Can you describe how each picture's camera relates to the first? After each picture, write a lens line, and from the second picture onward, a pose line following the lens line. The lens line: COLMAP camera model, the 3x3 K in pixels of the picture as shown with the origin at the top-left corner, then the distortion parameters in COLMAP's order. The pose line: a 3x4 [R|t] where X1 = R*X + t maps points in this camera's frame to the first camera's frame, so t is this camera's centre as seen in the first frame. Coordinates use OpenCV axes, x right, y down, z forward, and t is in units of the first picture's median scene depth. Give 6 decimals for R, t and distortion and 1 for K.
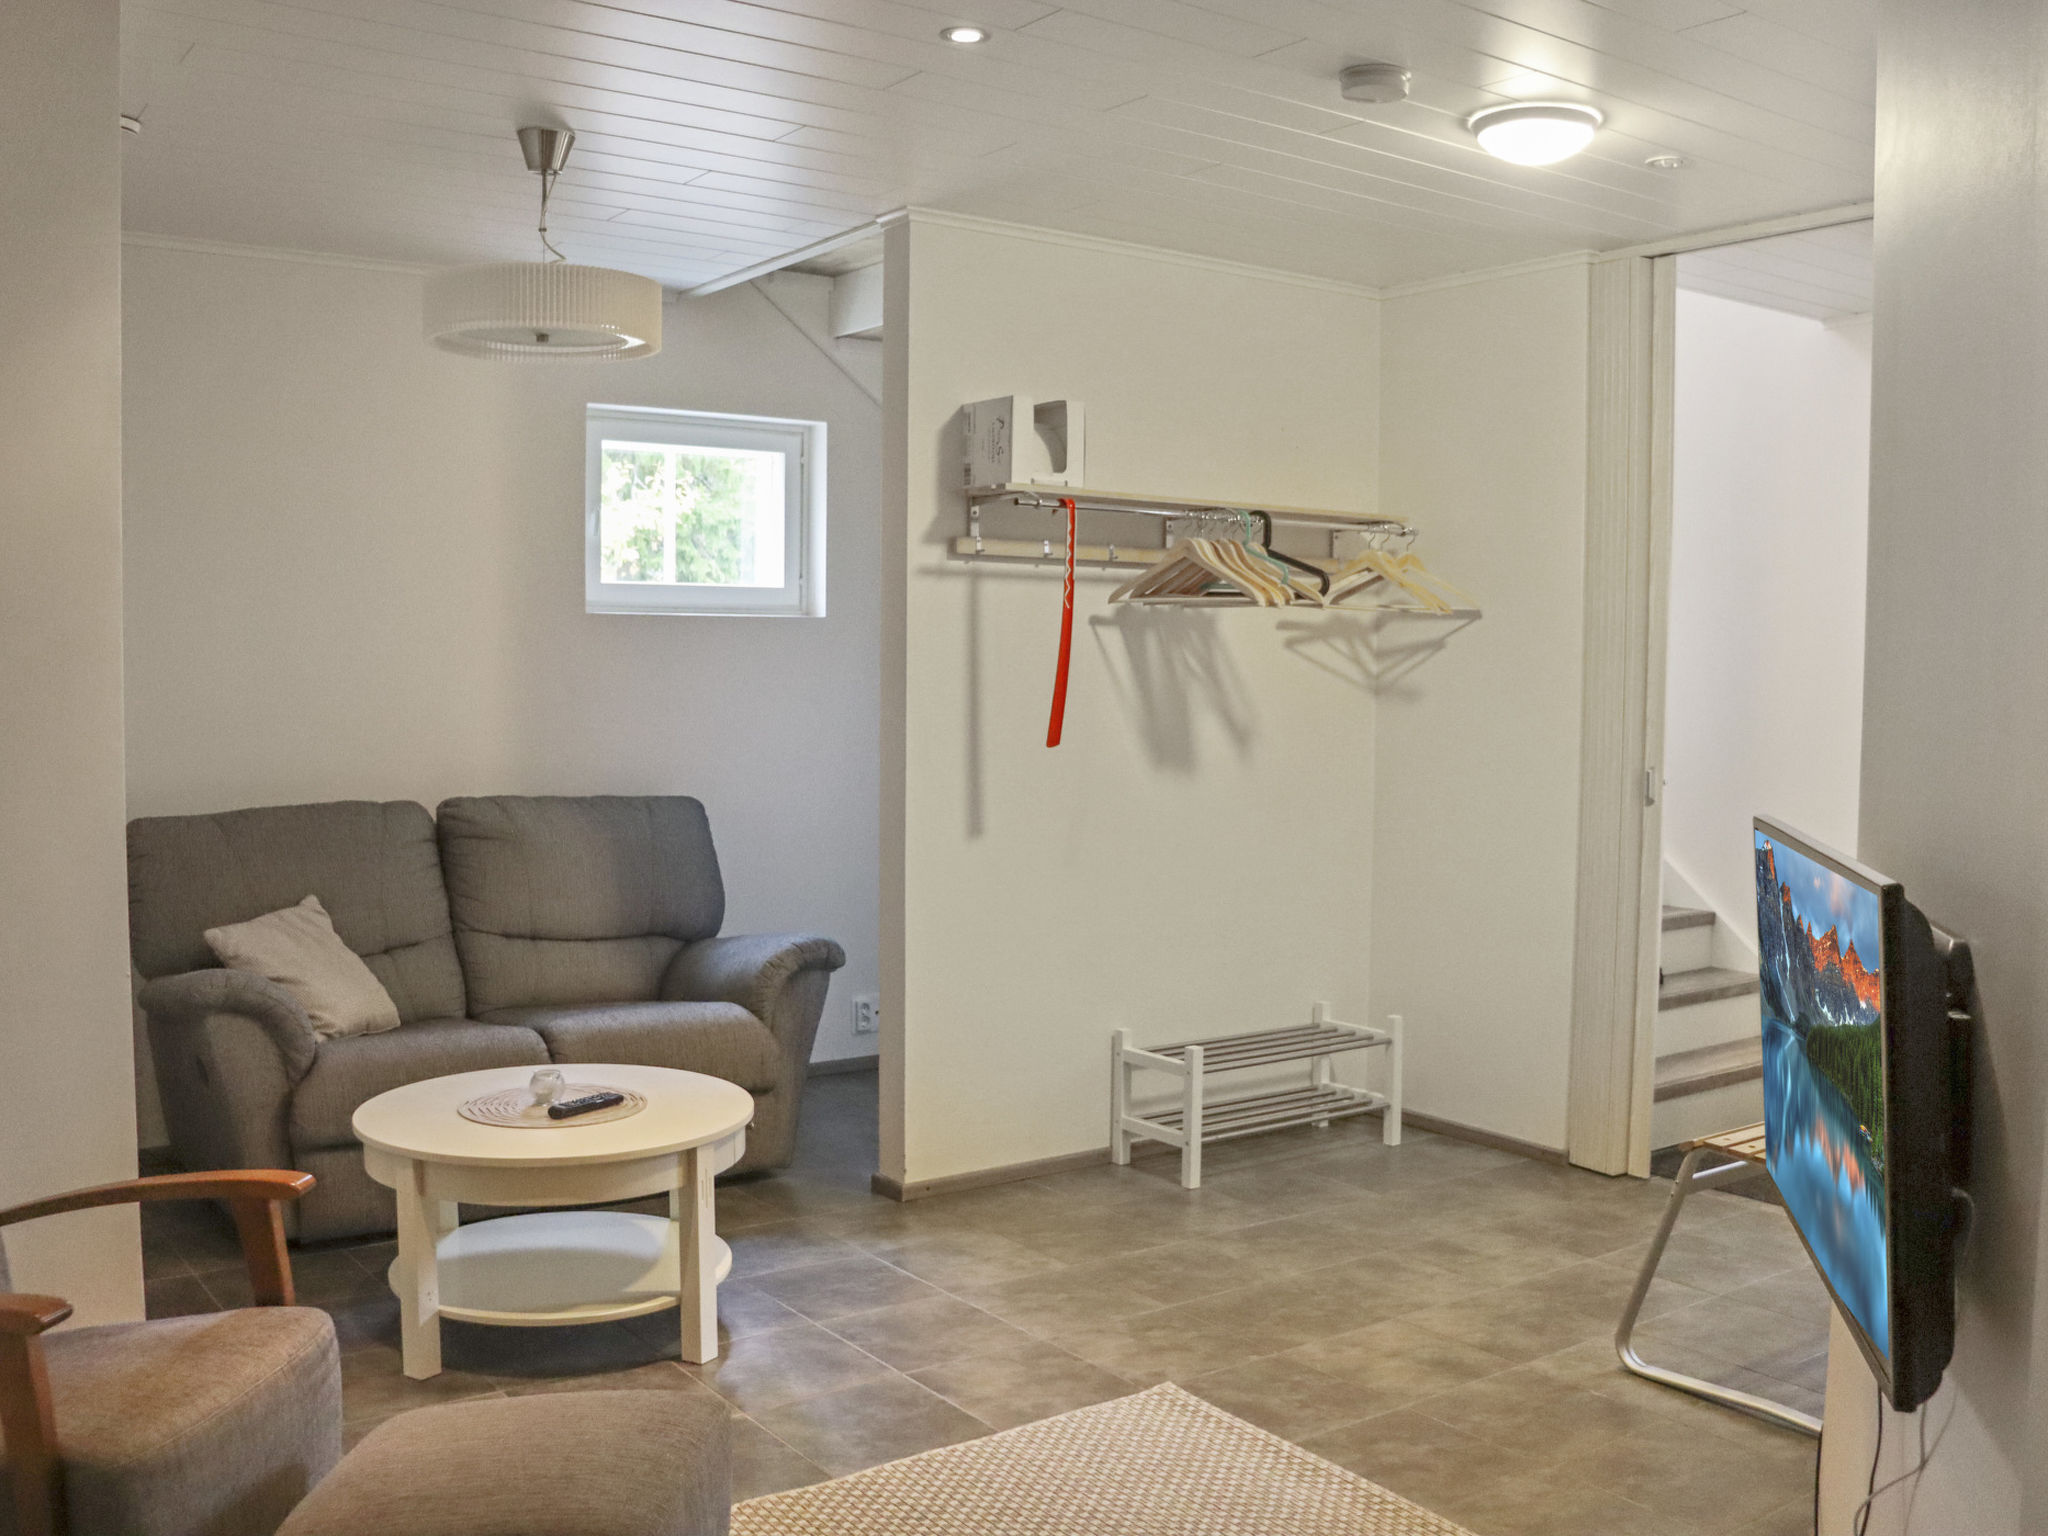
lens RADIAL K [[1879.7, 0, 1017.9], [0, 1879.7, 792.5], [0, 0, 1]] dist [-0.177940, 0.155131]
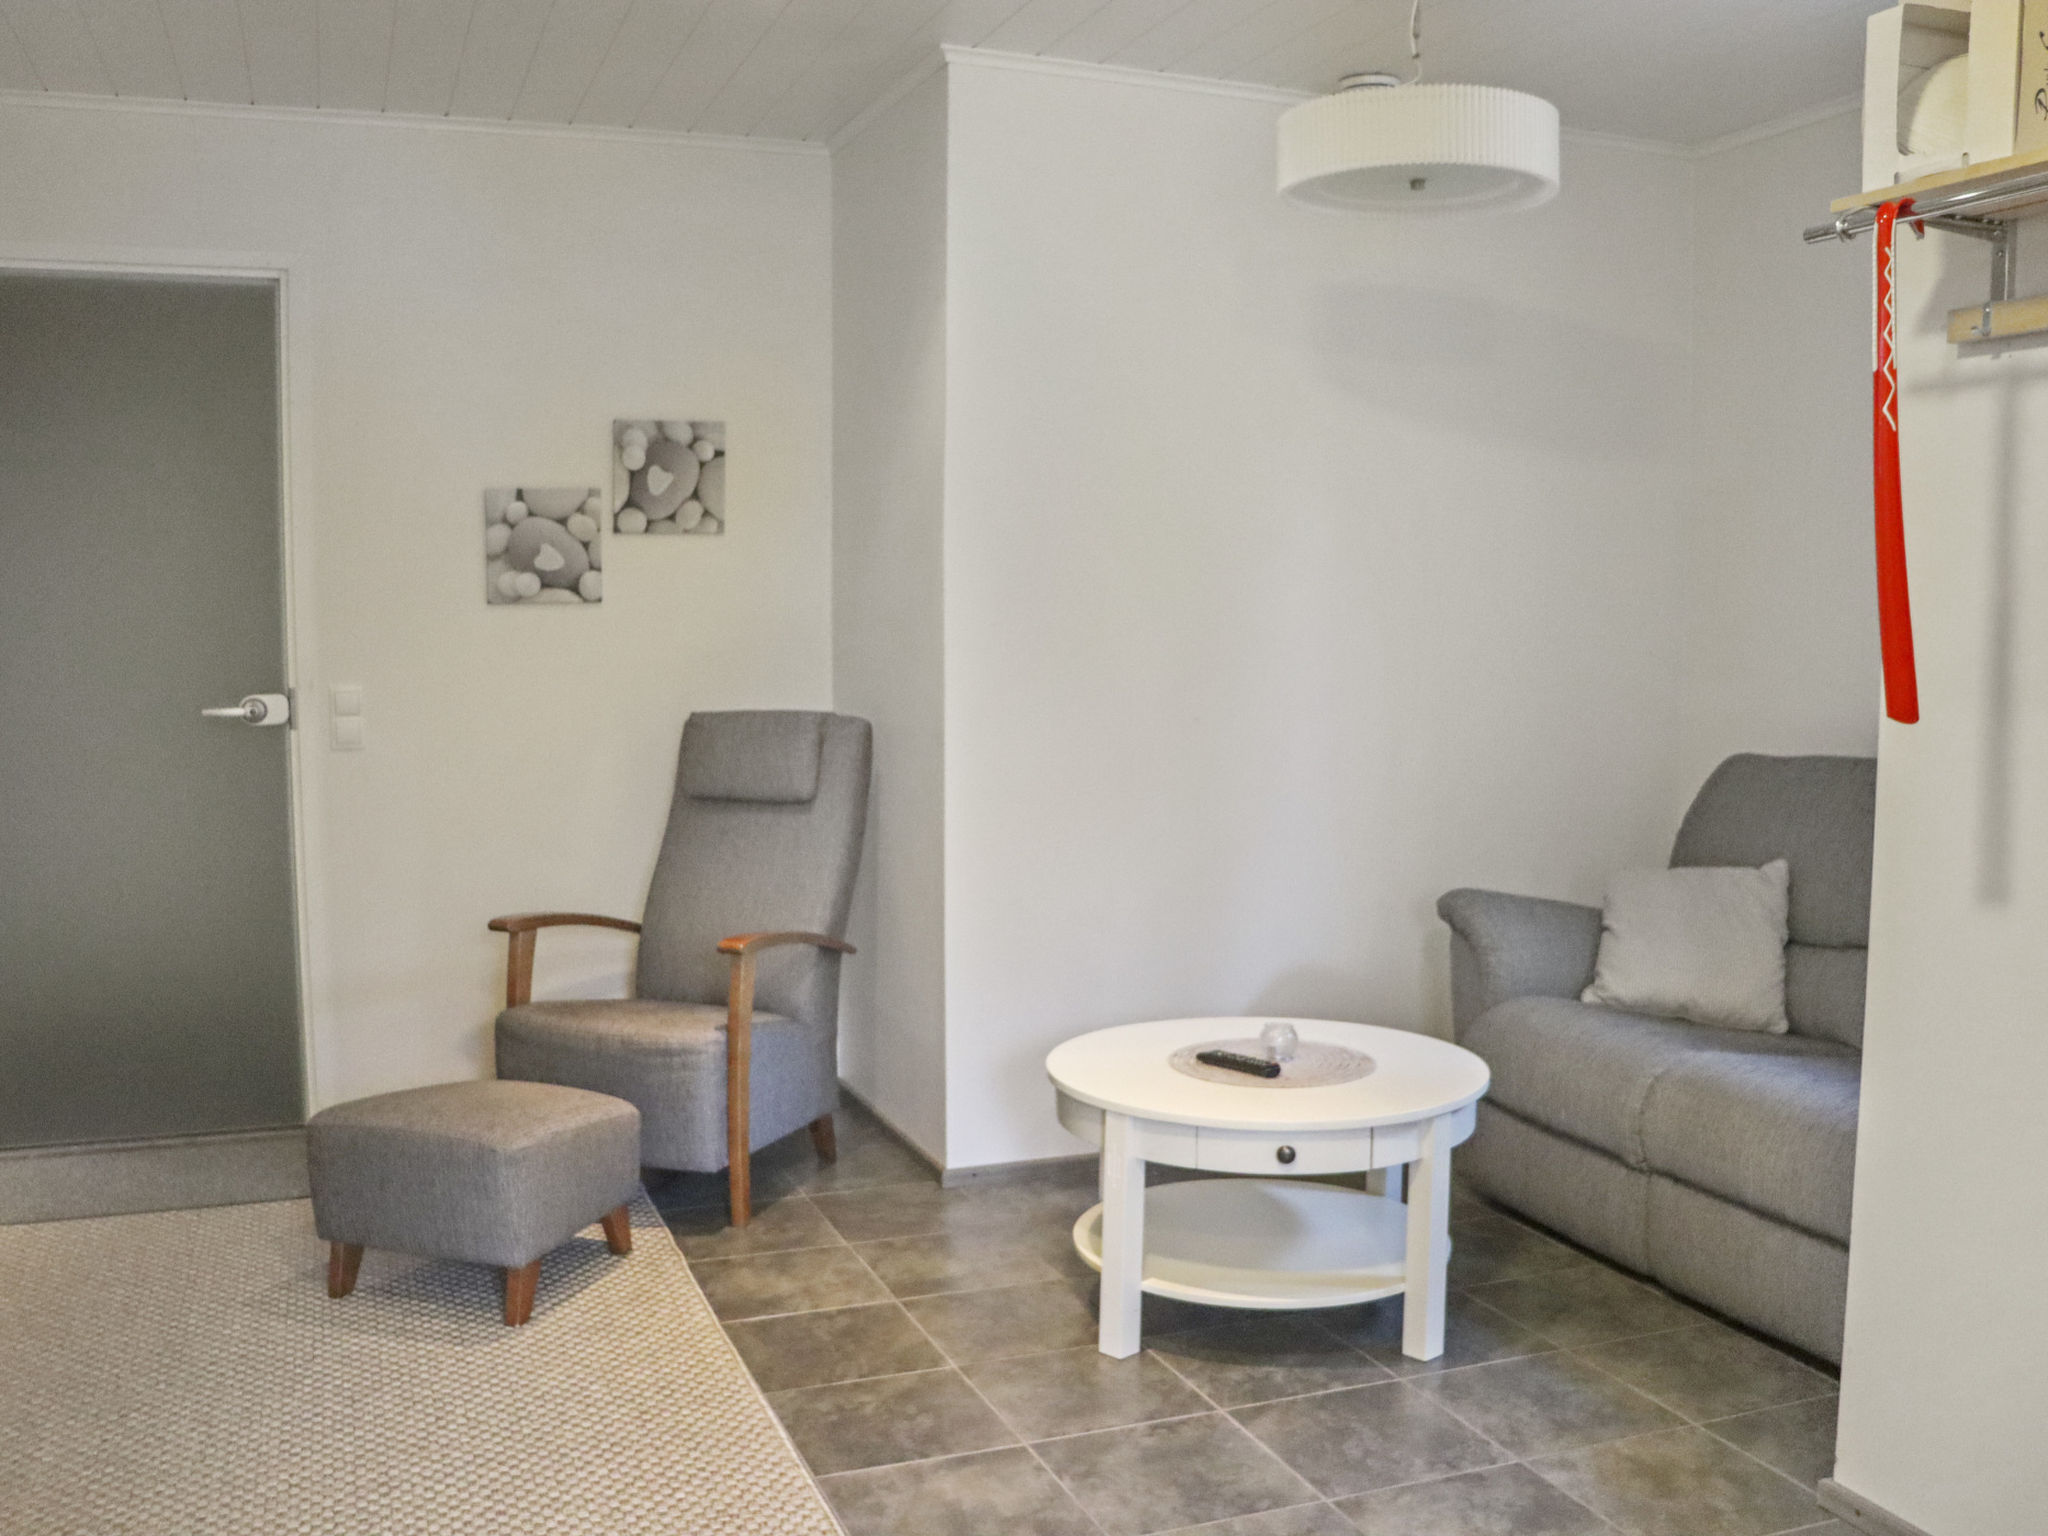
lens RADIAL K [[1879.7, 0, 1017.9], [0, 1879.7, 792.5], [0, 0, 1]] dist [-0.177940, 0.155131]
pose [[-0.265367, 0.088631, -0.960065, 0.539111], [-0.069539, 0.991413, 0.110746, -0.044195], [0.961636, 0.096151, -0.256925, 0.926794]]
